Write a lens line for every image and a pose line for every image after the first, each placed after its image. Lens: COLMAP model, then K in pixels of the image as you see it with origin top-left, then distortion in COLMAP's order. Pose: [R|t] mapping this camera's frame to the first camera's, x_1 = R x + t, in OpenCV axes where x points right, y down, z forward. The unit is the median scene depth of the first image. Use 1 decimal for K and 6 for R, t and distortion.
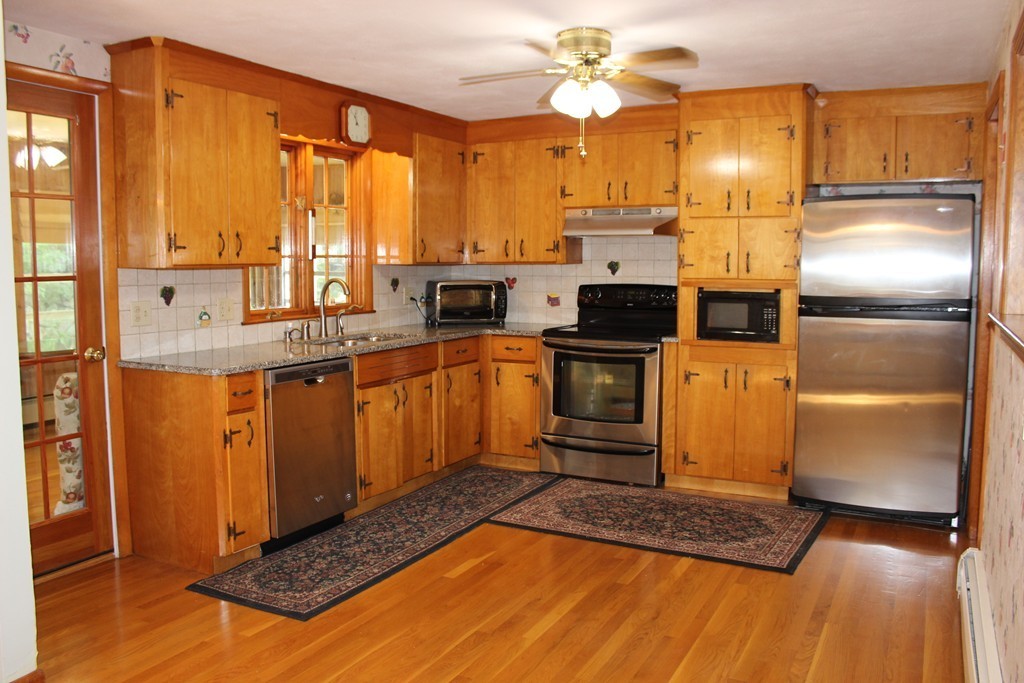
lens RADIAL K [[844.9, 0, 512.0], [0, 844.9, 341.5], [0, 0, 1]] dist [-0.164335, 0.126168]
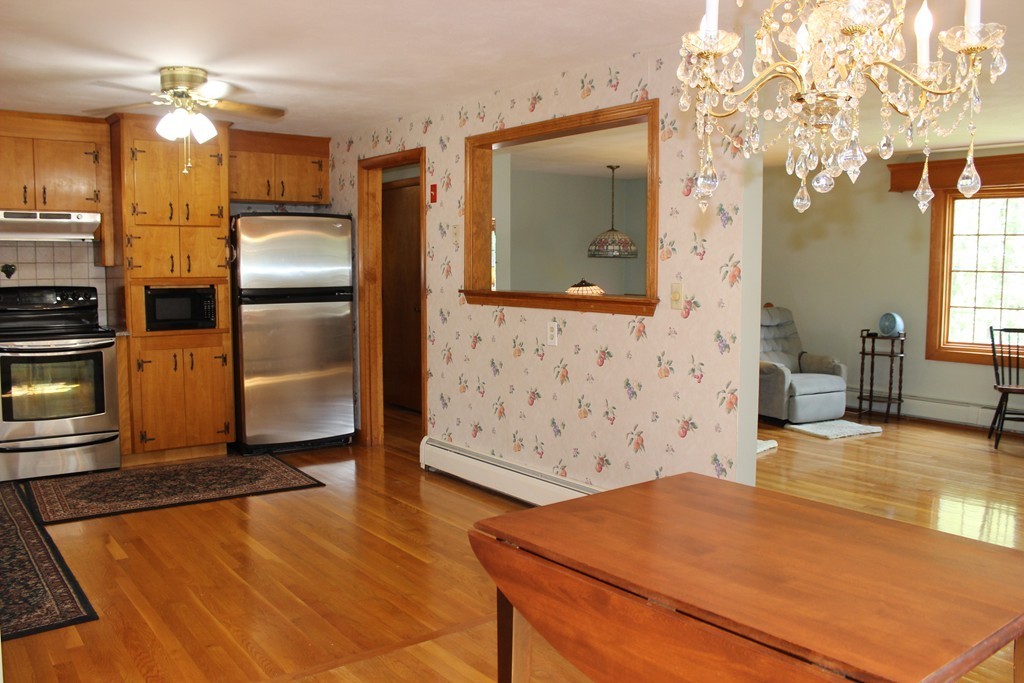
lens RADIAL K [[844.9, 0, 512.0], [0, 844.9, 341.5], [0, 0, 1]] dist [-0.164335, 0.126168]
pose [[0.425729, -0.080169, 0.901292, -0.616980], [0.082862, 0.995336, 0.049393, -0.002813], [-0.901048, 0.053655, 0.430387, 0.071607]]
